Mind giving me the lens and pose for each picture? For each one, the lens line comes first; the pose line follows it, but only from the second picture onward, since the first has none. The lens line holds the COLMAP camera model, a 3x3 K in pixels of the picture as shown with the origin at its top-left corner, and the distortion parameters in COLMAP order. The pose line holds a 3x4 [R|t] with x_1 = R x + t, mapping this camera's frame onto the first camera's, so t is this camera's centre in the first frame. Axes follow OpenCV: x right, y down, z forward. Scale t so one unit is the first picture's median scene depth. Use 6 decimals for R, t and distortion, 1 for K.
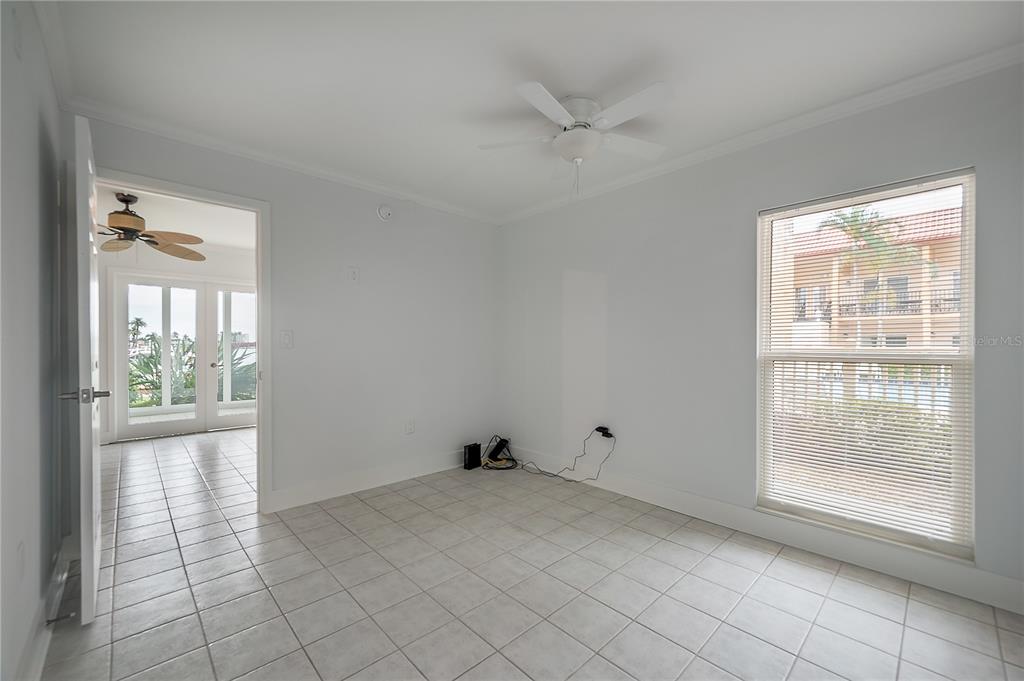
lens RADIAL K [[415.6, 0, 508.3], [0, 415.6, 342.8], [0, 0, 1]] dist [-0.000493, -0.000077]
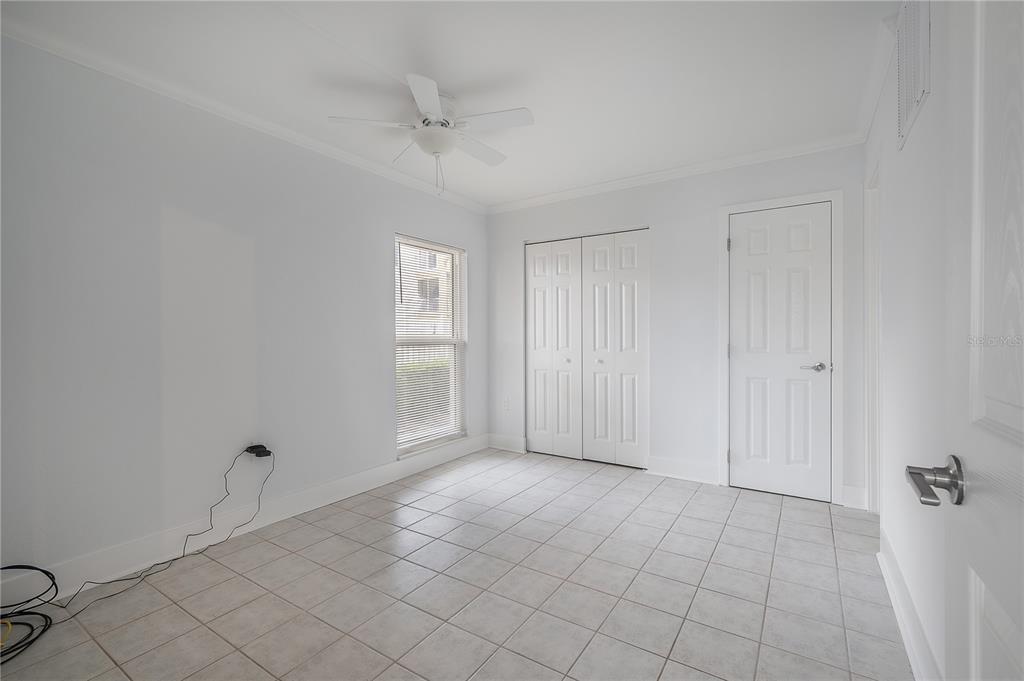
lens RADIAL K [[452.3, 0, 514.1], [0, 452.3, 337.9], [0, 0, 1]] dist [-0.000016, -0.000019]
pose [[-0.233720, -0.011611, 0.972235, -0.753805], [-0.003335, 0.999932, 0.011140, 0.000905], [-0.972298, -0.000639, -0.233743, 0.851107]]
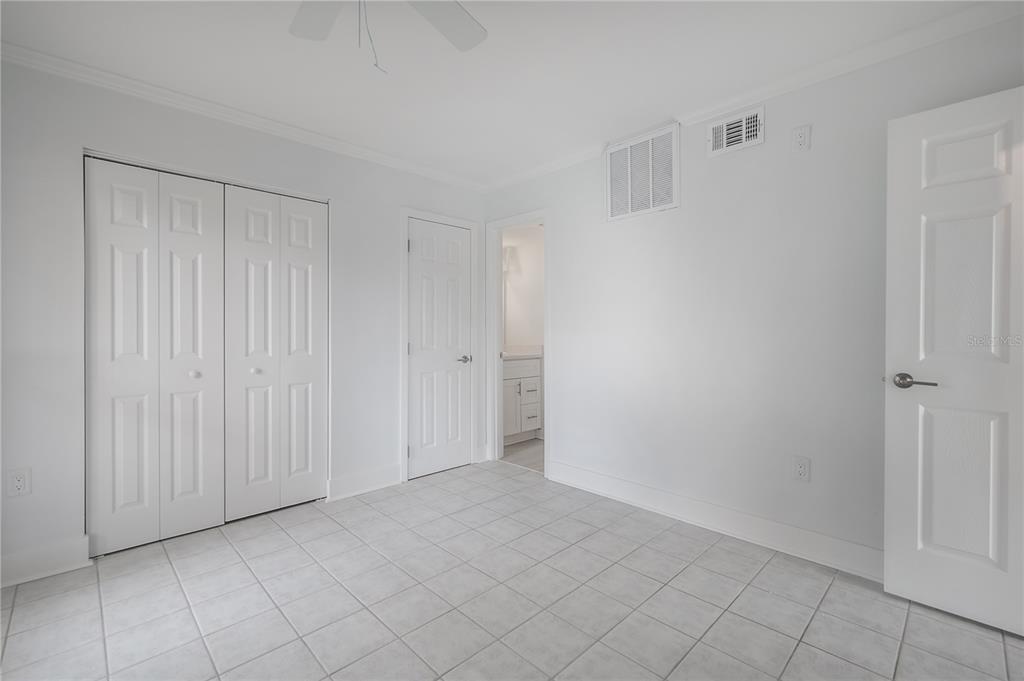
lens RADIAL K [[452.3, 0, 514.1], [0, 452.3, 337.9], [0, 0, 1]] dist [-0.000016, -0.000019]
pose [[-0.999843, -0.003533, -0.017345, -0.011565], [-0.003602, 0.999986, 0.003929, 0.010759], [0.017331, 0.003991, -0.999842, 1.242135]]
